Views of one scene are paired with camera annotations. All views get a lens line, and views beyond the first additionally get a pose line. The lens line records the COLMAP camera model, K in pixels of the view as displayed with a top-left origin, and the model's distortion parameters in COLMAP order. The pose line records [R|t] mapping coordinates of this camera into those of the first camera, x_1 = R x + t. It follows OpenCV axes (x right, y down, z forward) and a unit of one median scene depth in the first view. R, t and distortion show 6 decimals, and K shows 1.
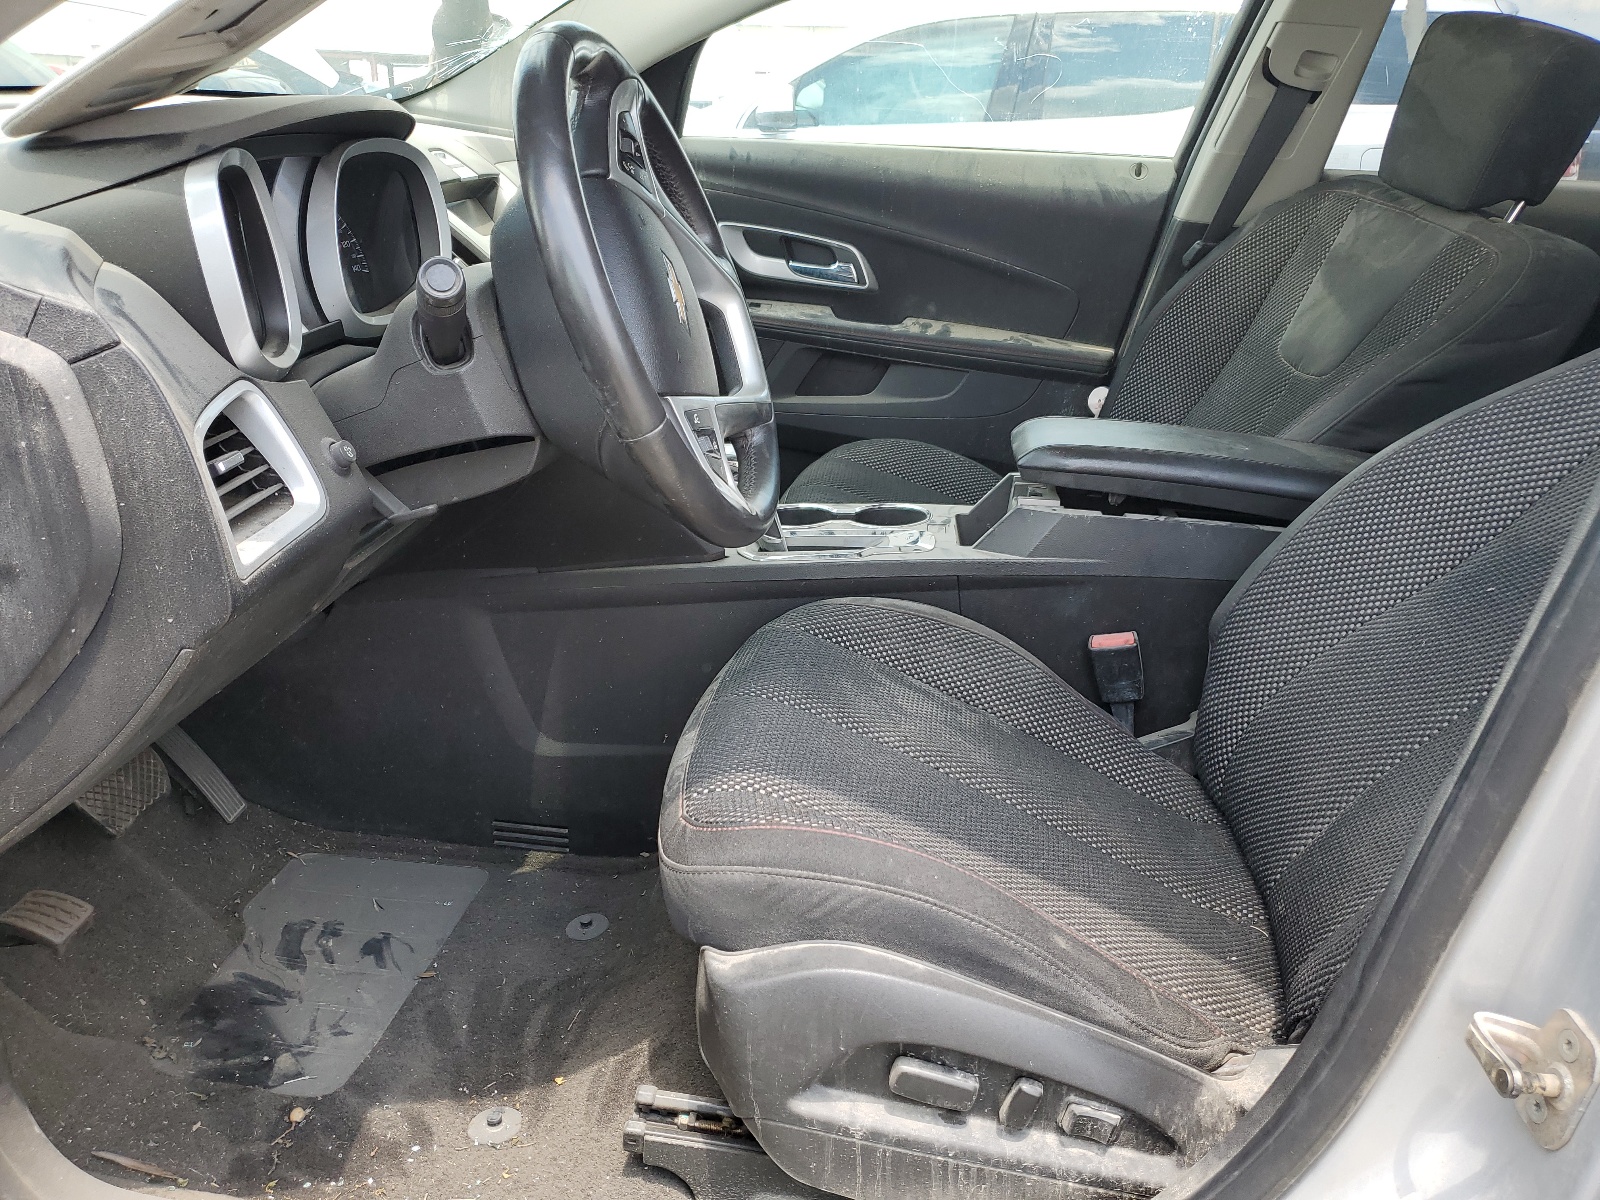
lens RADIAL K [[1220.1, 0, 800.0], [0, 1220.1, 600.0], [0, 0, 1]] dist [0.052021, -0.085412]
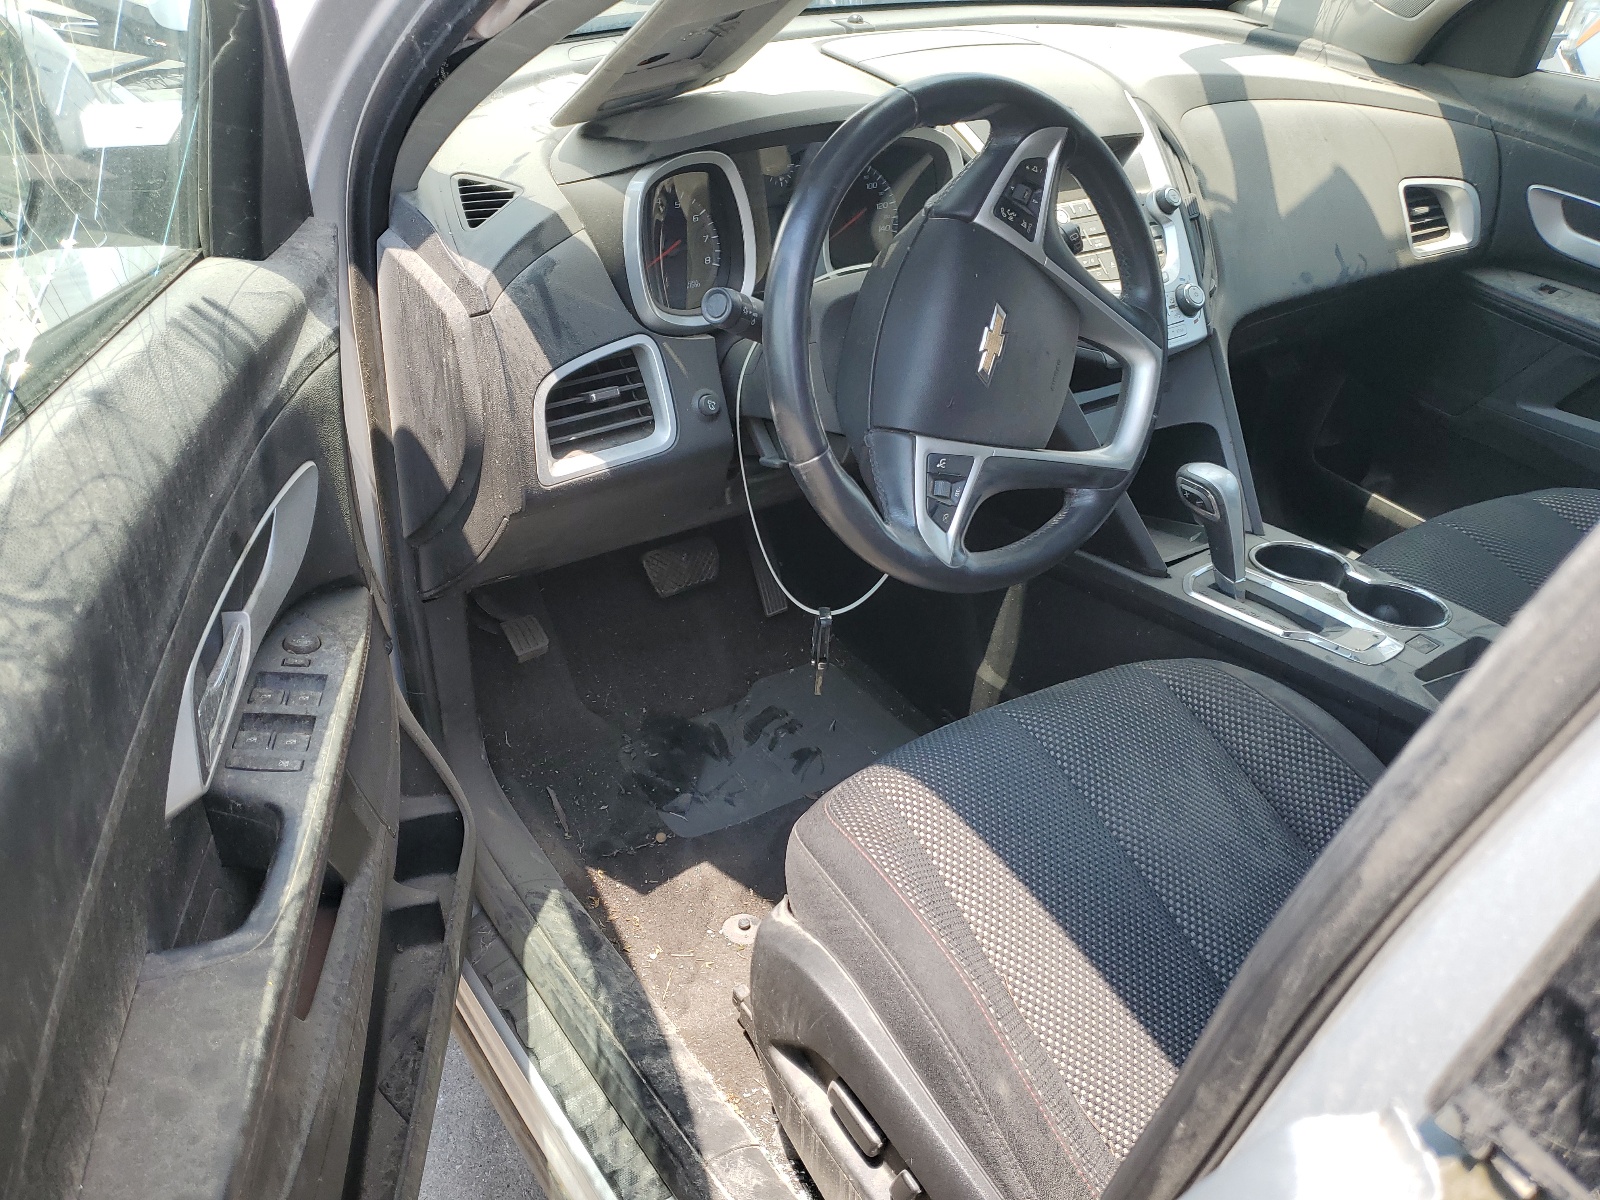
lens RADIAL K [[1220.1, 0, 800.0], [0, 1220.1, 600.0], [0, 0, 1]] dist [0.052021, -0.085412]
pose [[0.669134, 0.405788, -0.622571, 0.576320], [-0.301348, 0.913949, 0.271820, -0.316213], [0.679300, 0.005726, 0.733838, 0.146131]]
